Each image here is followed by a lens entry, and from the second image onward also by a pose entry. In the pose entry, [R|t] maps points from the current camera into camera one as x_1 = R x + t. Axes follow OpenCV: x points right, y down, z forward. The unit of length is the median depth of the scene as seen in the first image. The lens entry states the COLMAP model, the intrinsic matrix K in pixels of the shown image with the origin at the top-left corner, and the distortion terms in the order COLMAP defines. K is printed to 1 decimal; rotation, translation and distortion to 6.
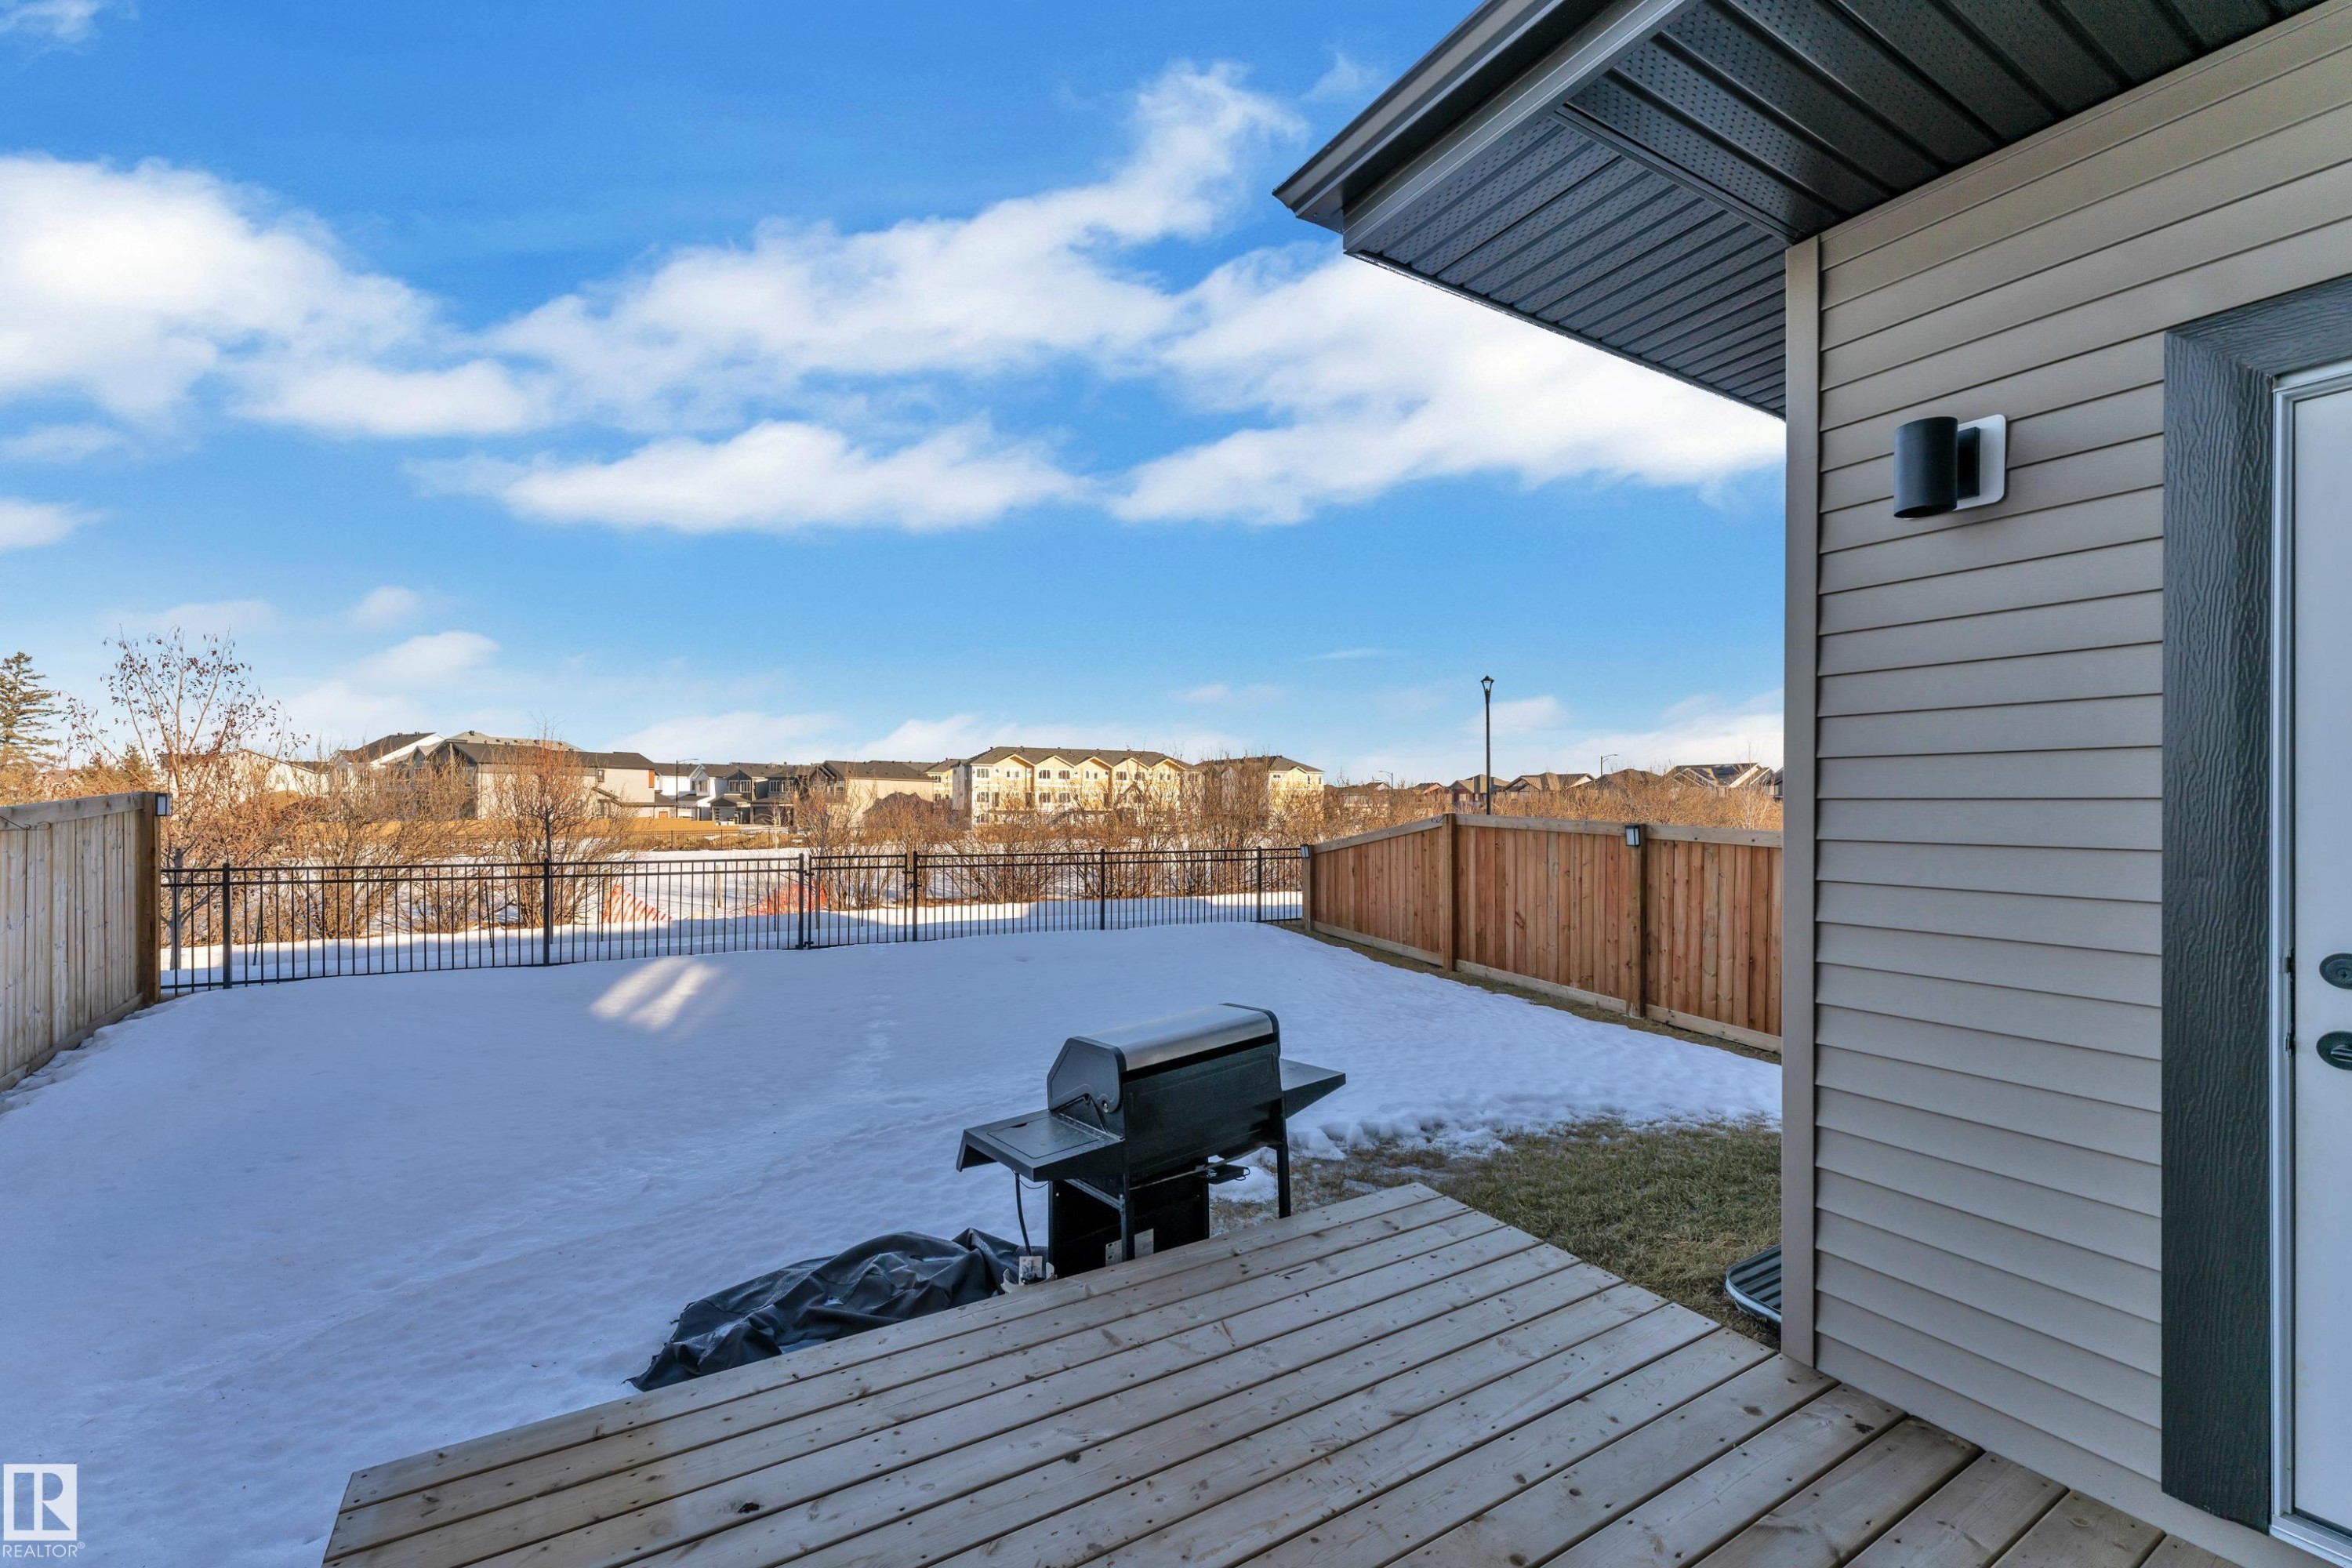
lens RADIAL K [[951.4, 0, 1172.4], [0, 951.4, 776.3], [0, 0, 1]] dist [0.001878, 0.000073]
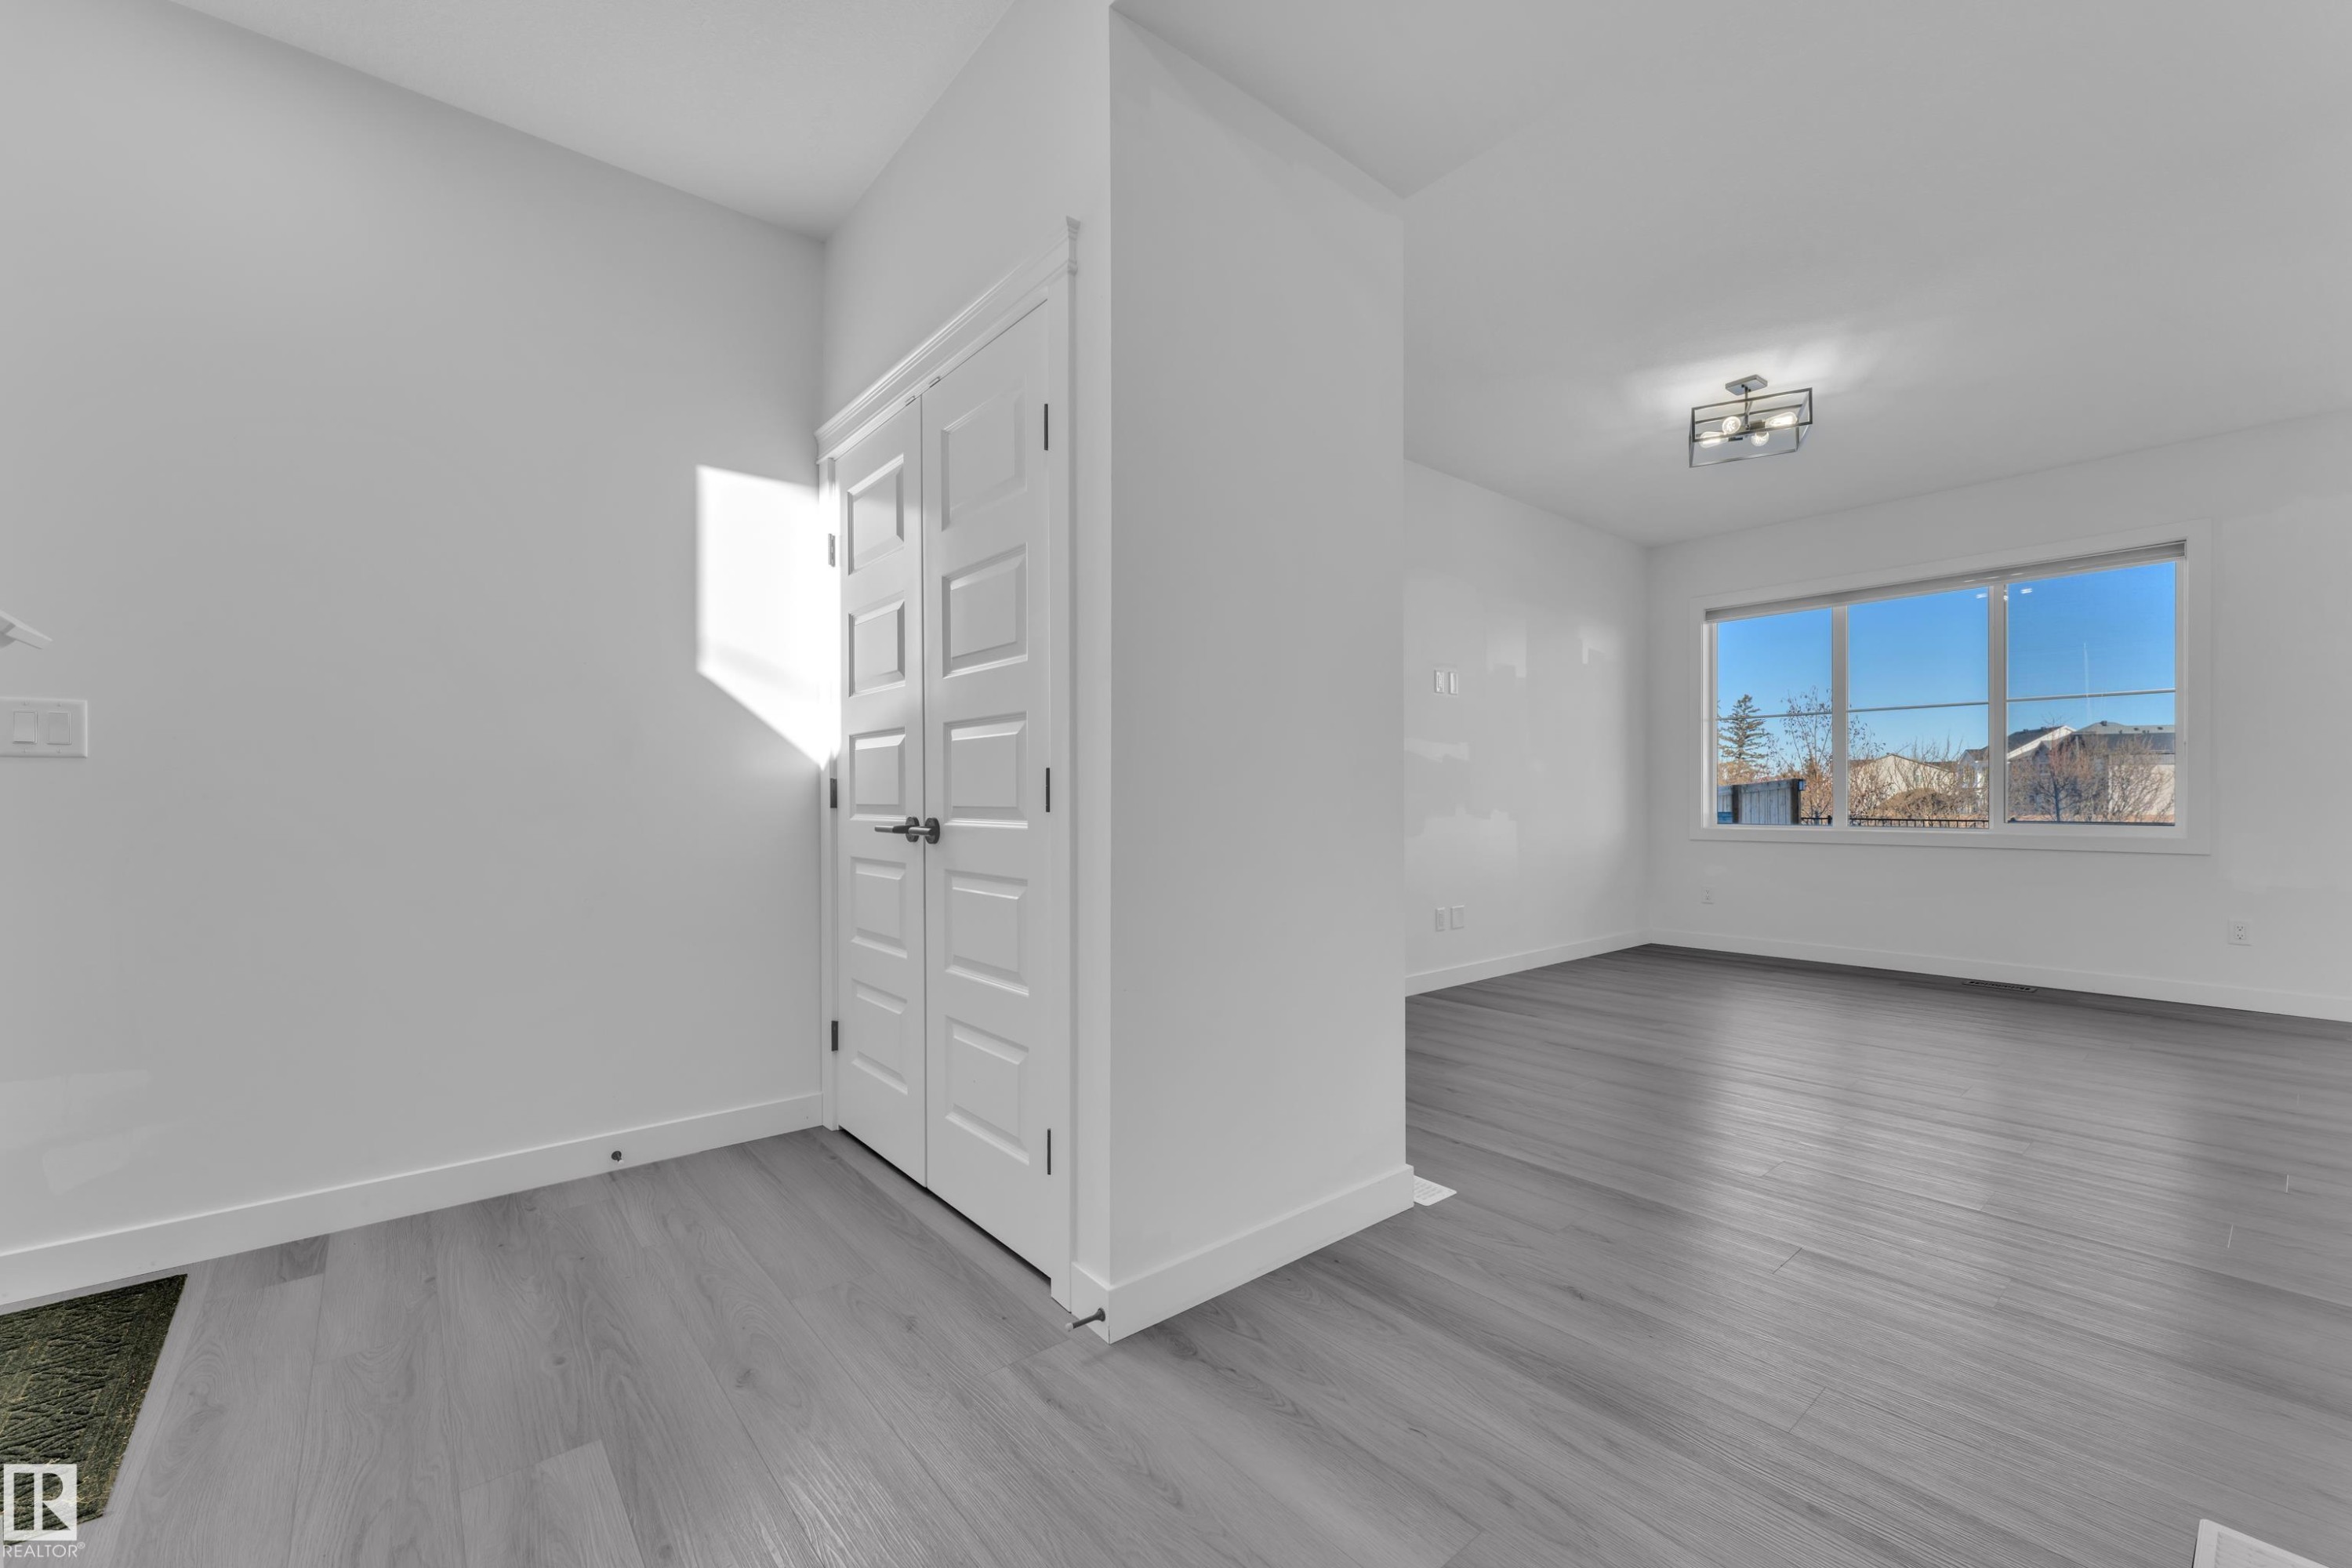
lens RADIAL K [[951.4, 0, 1172.4], [0, 951.4, 776.3], [0, 0, 1]] dist [0.001878, 0.000073]
pose [[0.145251, -0.030410, -0.988927, 0.084686], [0.032213, 0.999143, -0.025993, 0.002338], [0.988870, -0.028081, 0.146106, -0.069725]]
